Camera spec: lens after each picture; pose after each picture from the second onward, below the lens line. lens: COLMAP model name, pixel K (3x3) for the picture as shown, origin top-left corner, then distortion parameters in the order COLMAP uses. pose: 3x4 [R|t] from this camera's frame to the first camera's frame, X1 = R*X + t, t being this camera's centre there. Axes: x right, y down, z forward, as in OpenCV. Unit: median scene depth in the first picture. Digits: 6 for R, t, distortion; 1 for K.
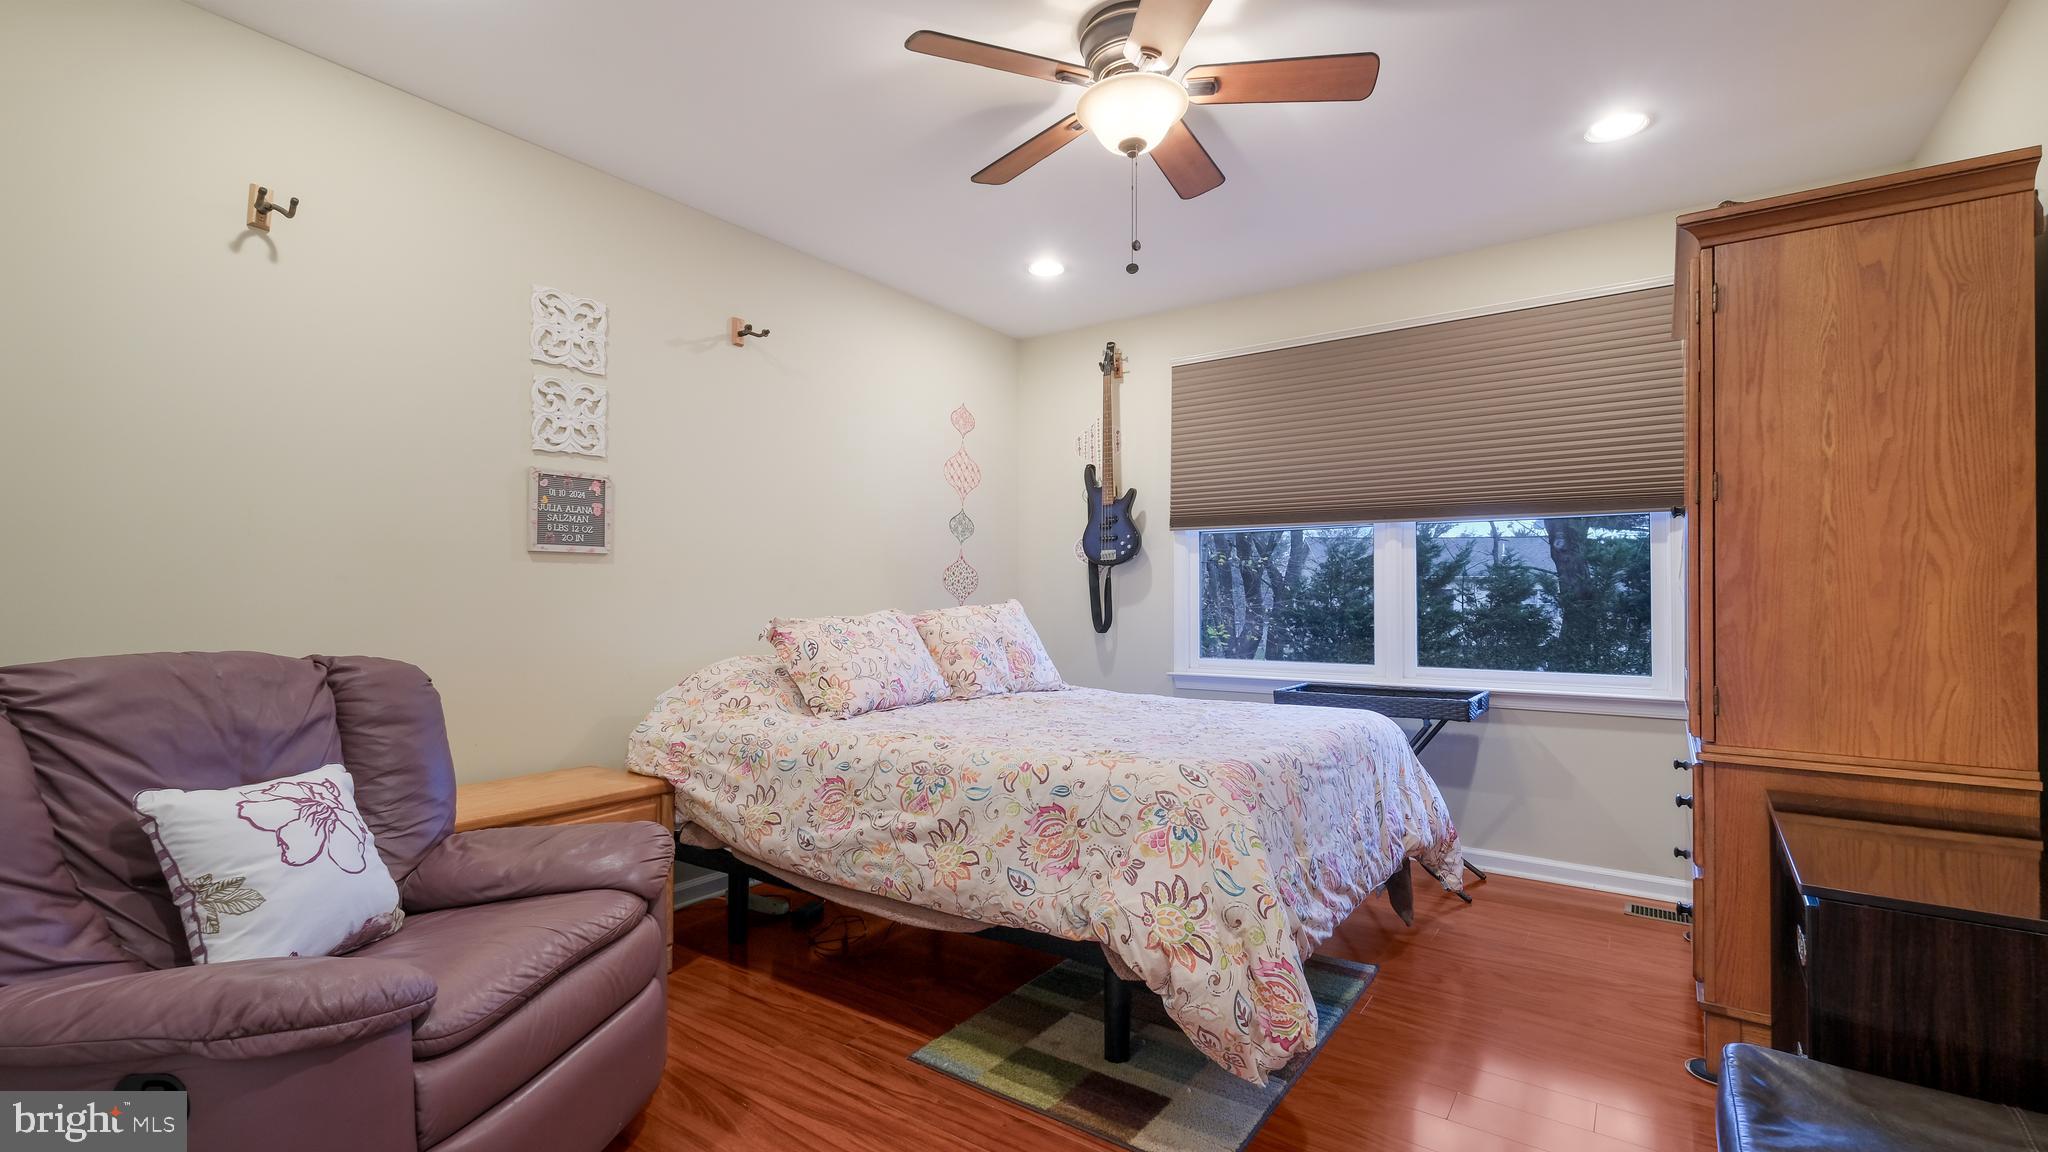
lens RADIAL K [[907.9, 0, 1024.0], [0, 907.9, 586.4], [0, 0, 1]] dist [0.000020, 0.001135]
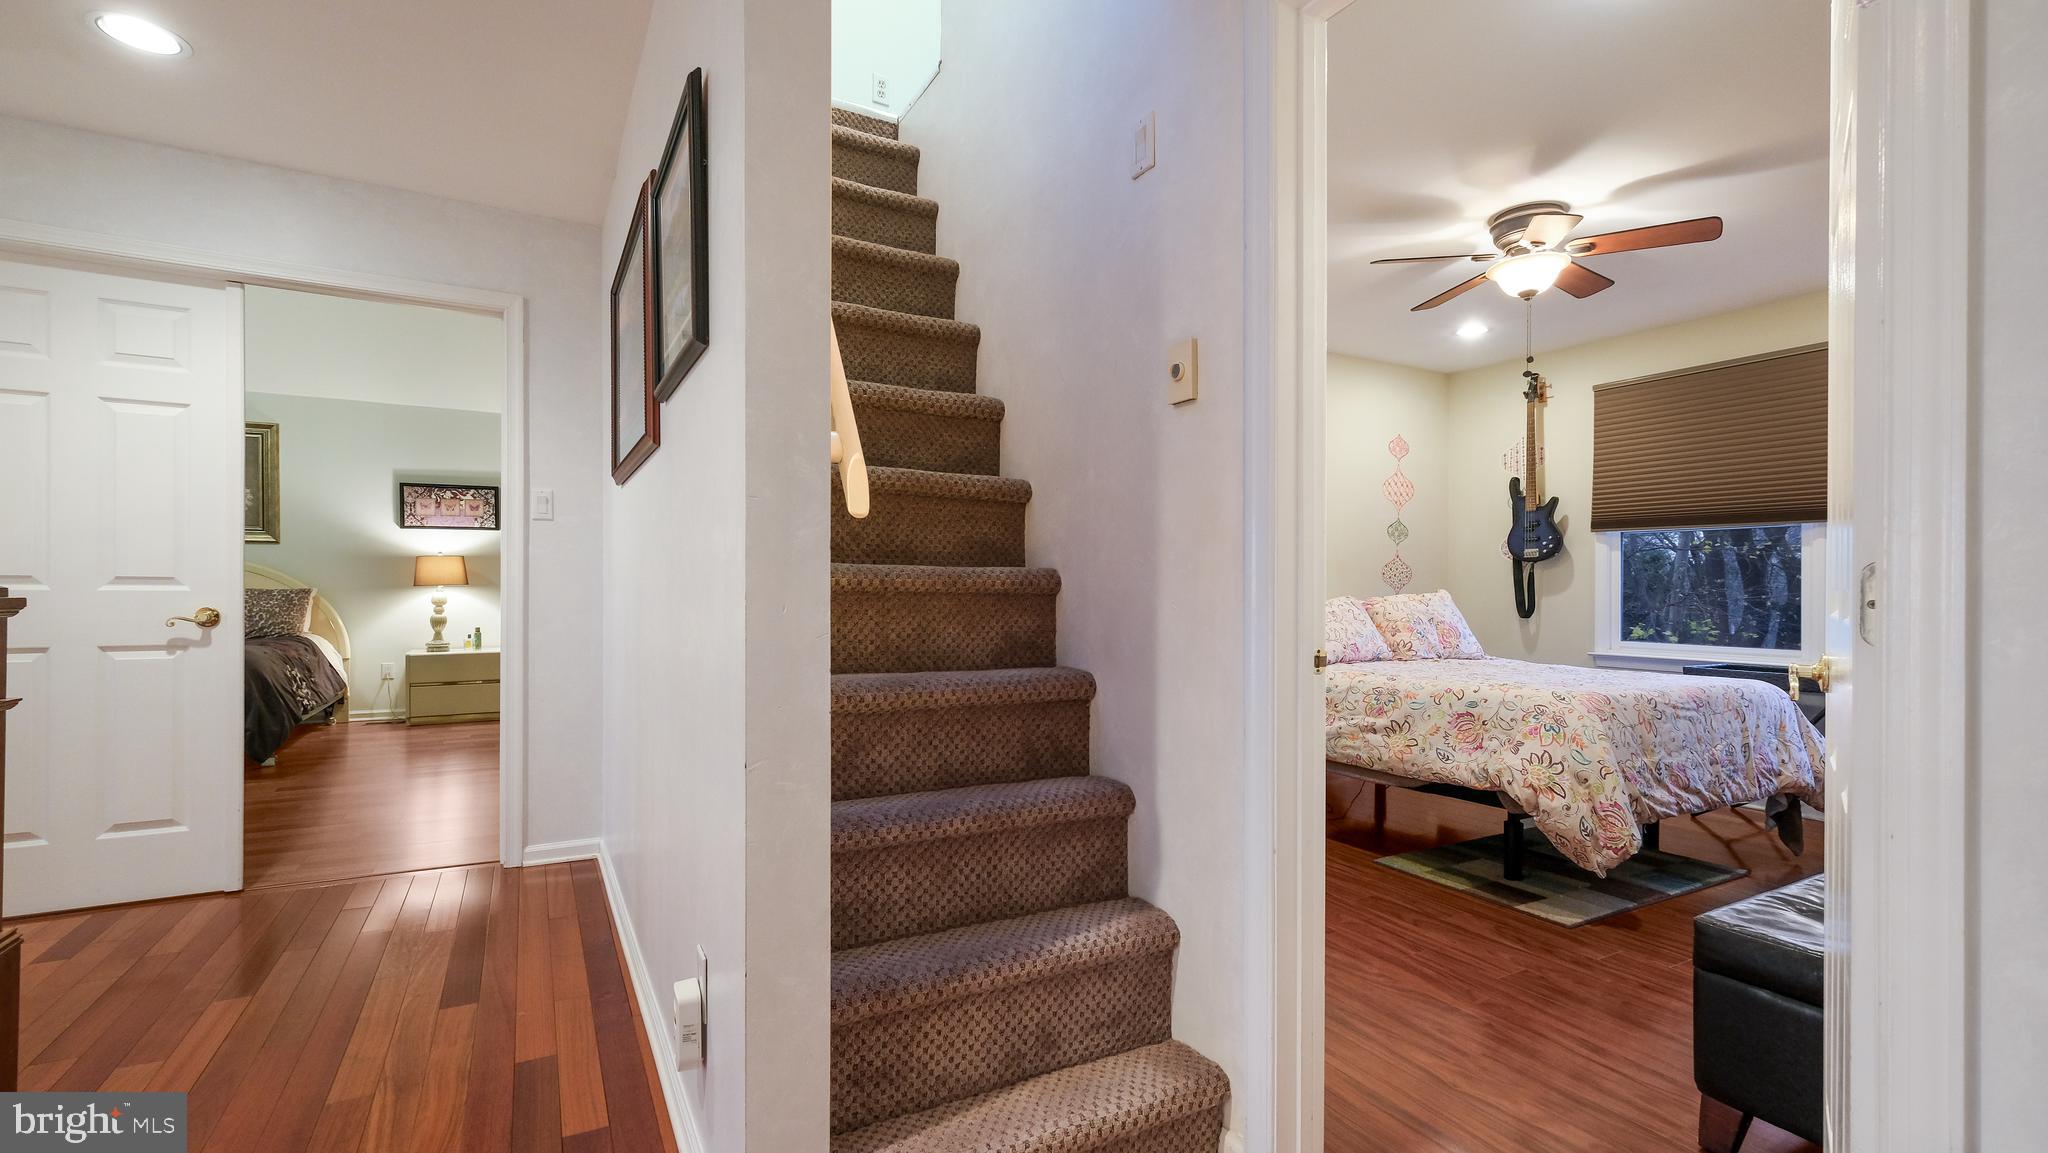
lens RADIAL K [[907.9, 0, 1005.1], [0, 907.9, 581.5], [0, 0, 1]] dist [0.000020, 0.001135]
pose [[0.894014, 0.001960, -0.448036, 0.018832], [0.000997, 0.999979, 0.006363, -0.011108], [0.448039, -0.006135, 0.893993, -0.781903]]
